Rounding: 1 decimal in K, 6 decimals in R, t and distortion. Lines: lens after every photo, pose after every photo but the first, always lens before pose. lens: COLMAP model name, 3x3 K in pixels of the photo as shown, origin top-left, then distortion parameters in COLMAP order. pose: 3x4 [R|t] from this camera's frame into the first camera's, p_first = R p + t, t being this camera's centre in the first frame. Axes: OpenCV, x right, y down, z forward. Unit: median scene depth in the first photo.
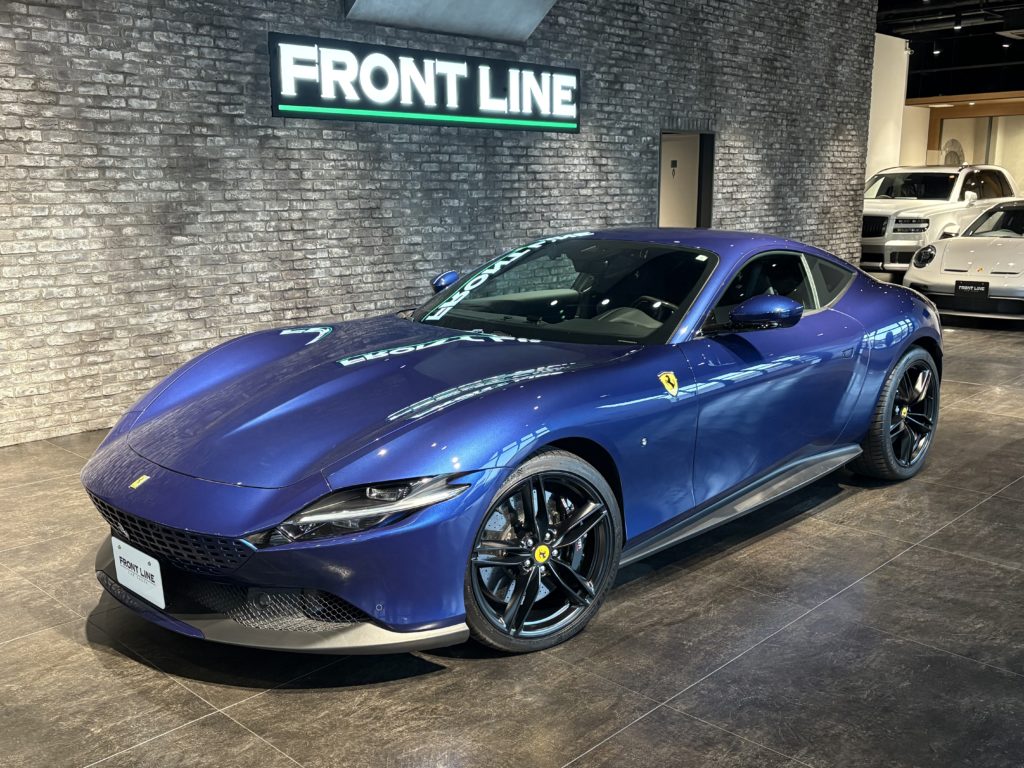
lens RADIAL K [[979.8, 0, 527.8], [0, 979.8, 386.7], [0, 0, 1]] dist [0.095333, -0.257961]
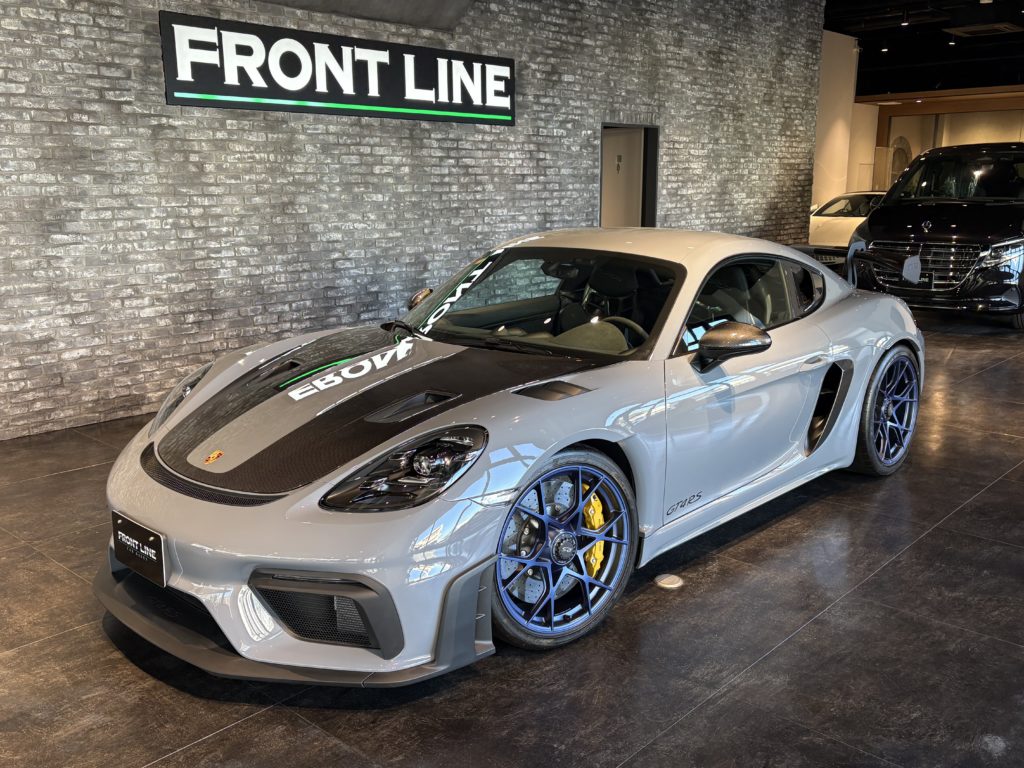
lens RADIAL K [[932.4, 0, 513.7], [0, 932.4, 387.5], [0, 0, 1]] dist [0.001775, 0.058220]
pose [[0.999893, -0.002748, 0.014351, 0.046265], [0.002525, 0.999876, 0.015523, -0.019309], [-0.014392, -0.015485, 0.999777, 0.104796]]
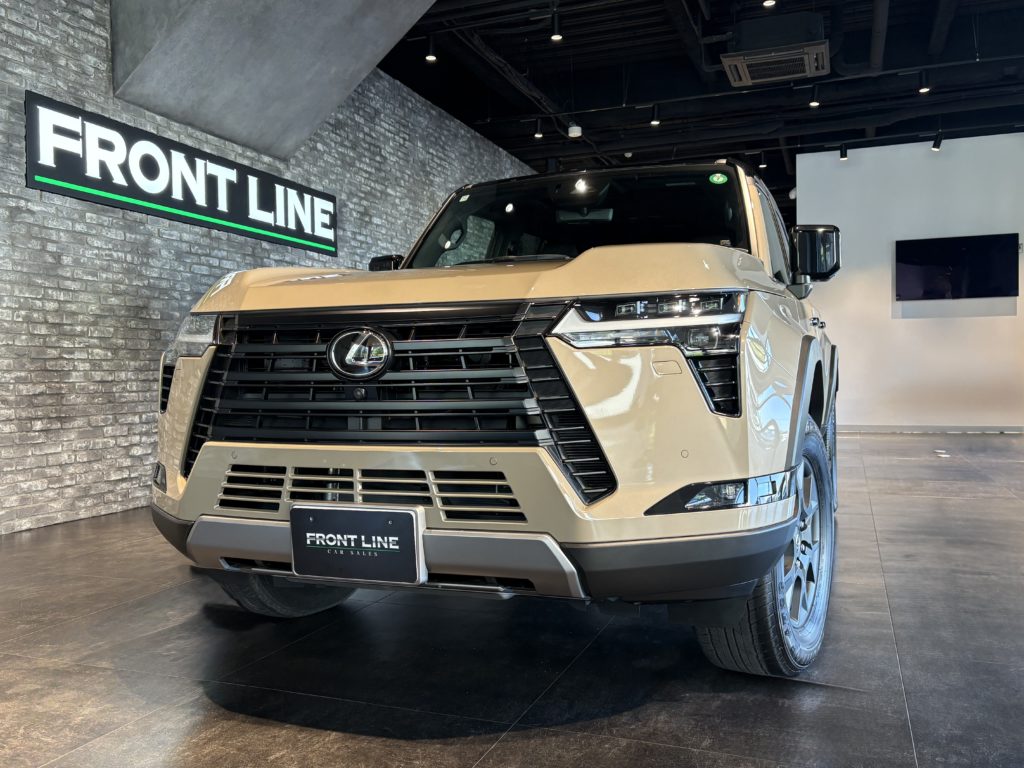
lens RADIAL K [[873.9, 0, 512.0], [0, 873.9, 384.0], [0, 0, 1]] dist [0.023487, 0.019248]
pose [[0.929765, -0.012677, 0.367934, -0.136380], [0.082075, 0.981392, -0.173589, 0.047133], [-0.358887, 0.191596, 0.913505, 0.180755]]
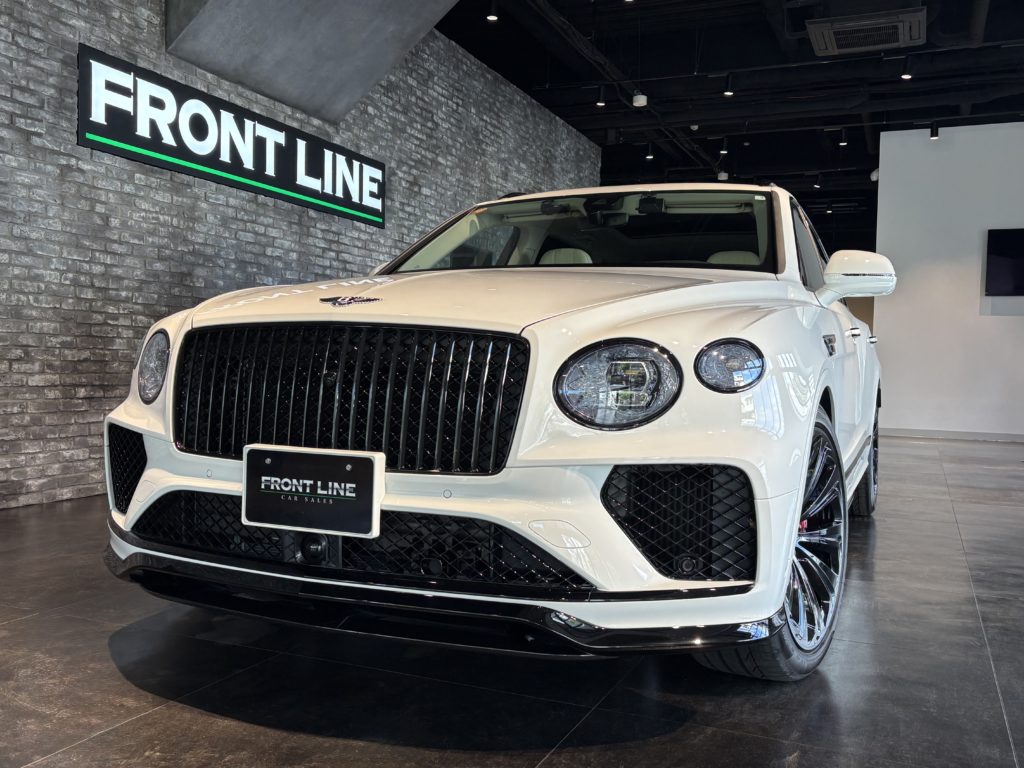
lens RADIAL K [[946.0, 0, 511.9], [0, 946.0, 388.5], [0, 0, 1]] dist [0.024948, 0.012519]
pose [[0.943864, 0.016759, 0.329908, -0.157480], [0.038539, 0.986306, -0.160362, 0.053410], [-0.328078, 0.164074, 0.930293, 0.173851]]
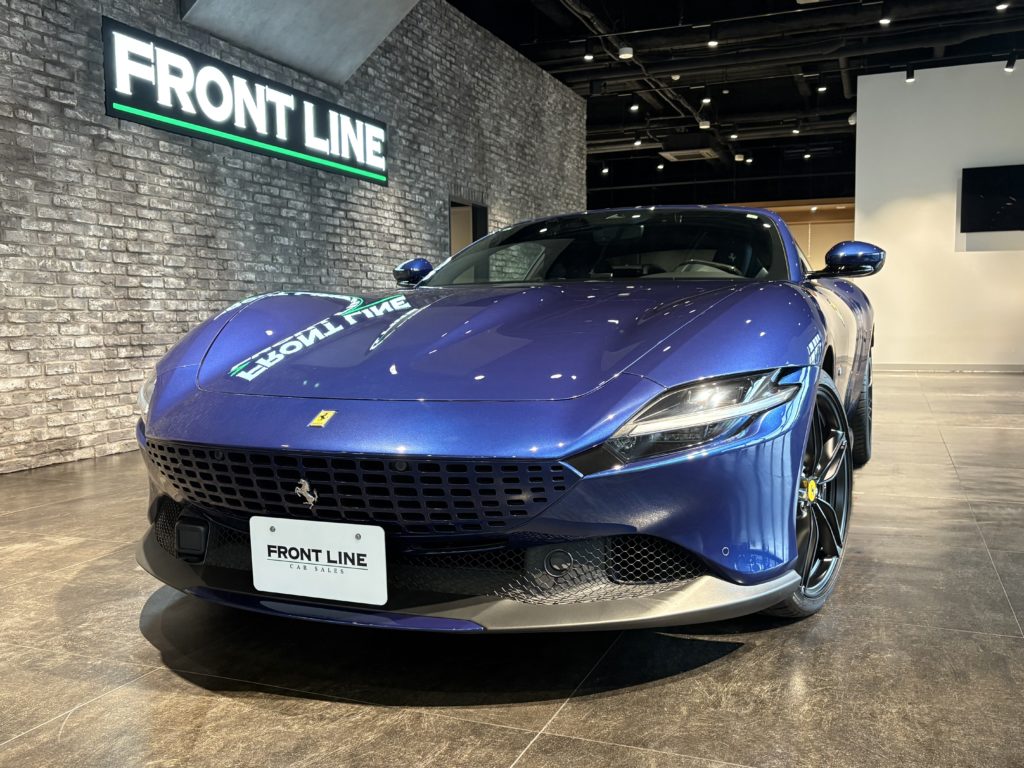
lens RADIAL K [[932.4, 0, 513.7], [0, 932.4, 387.5], [0, 0, 1]] dist [0.001775, 0.058220]
pose [[0.936973, -0.034800, 0.347665, -0.194277], [0.078080, 0.990719, -0.111262, 0.063603], [-0.340566, 0.131395, 0.930994, 0.152279]]
